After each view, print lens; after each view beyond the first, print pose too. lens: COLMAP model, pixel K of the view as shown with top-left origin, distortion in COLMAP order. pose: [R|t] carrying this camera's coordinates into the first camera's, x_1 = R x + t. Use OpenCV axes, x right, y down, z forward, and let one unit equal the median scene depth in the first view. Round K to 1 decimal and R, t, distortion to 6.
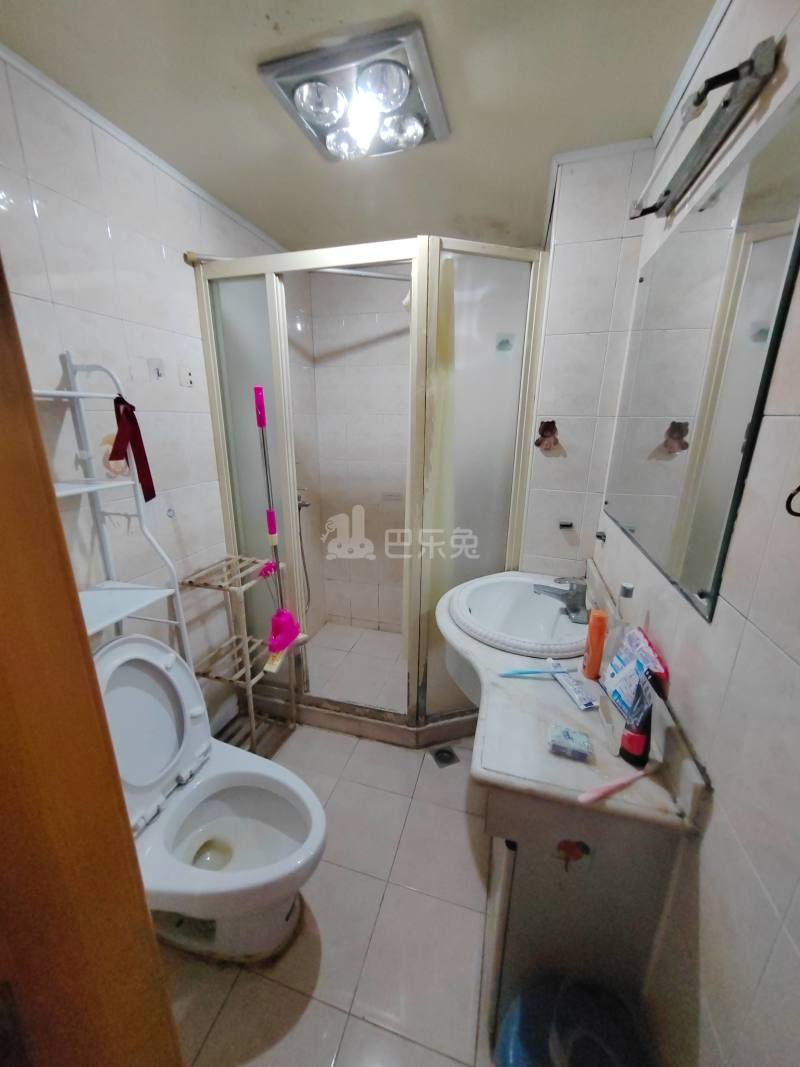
lens RADIAL K [[406.0, 0, 399.1], [0, 406.0, 537.6], [0, 0, 1]] dist [0.005768, 0.000076]
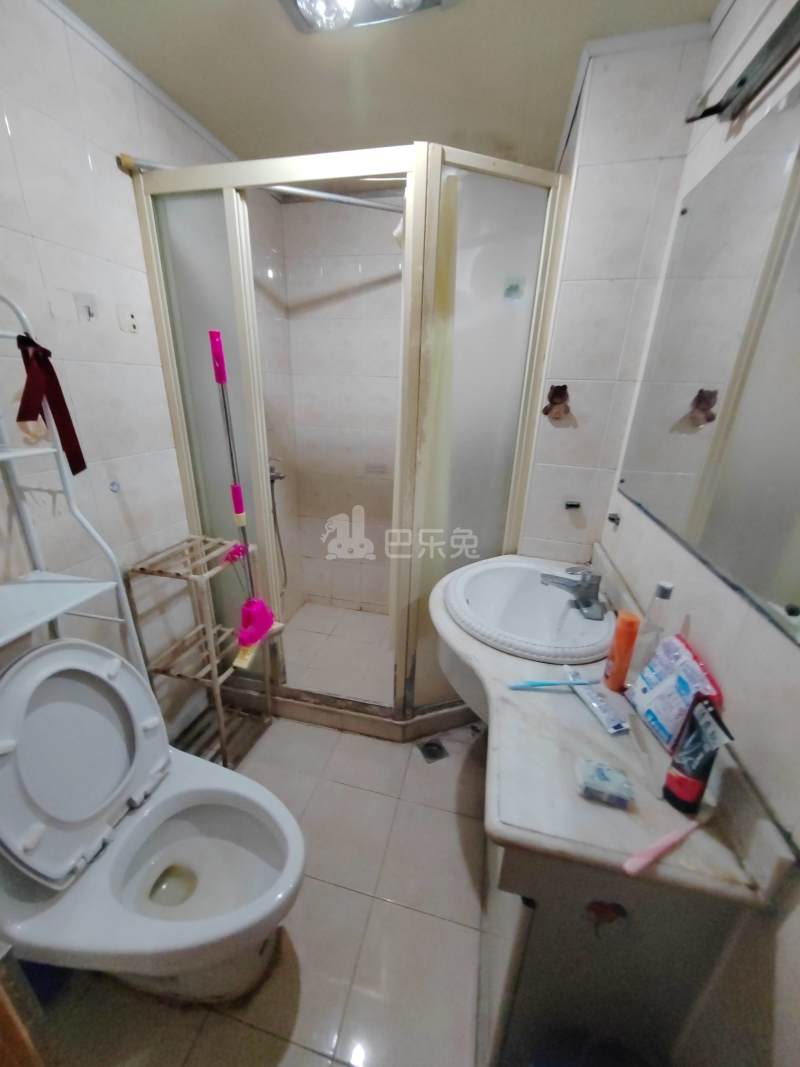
lens RADIAL K [[406.0, 0, 399.1], [0, 406.0, 537.6], [0, 0, 1]] dist [0.005768, 0.000076]
pose [[0.998728, 0.004573, 0.050218, -0.020015], [-0.008275, 0.997241, 0.073771, -0.025364], [-0.049742, -0.074093, 0.996010, 0.138719]]
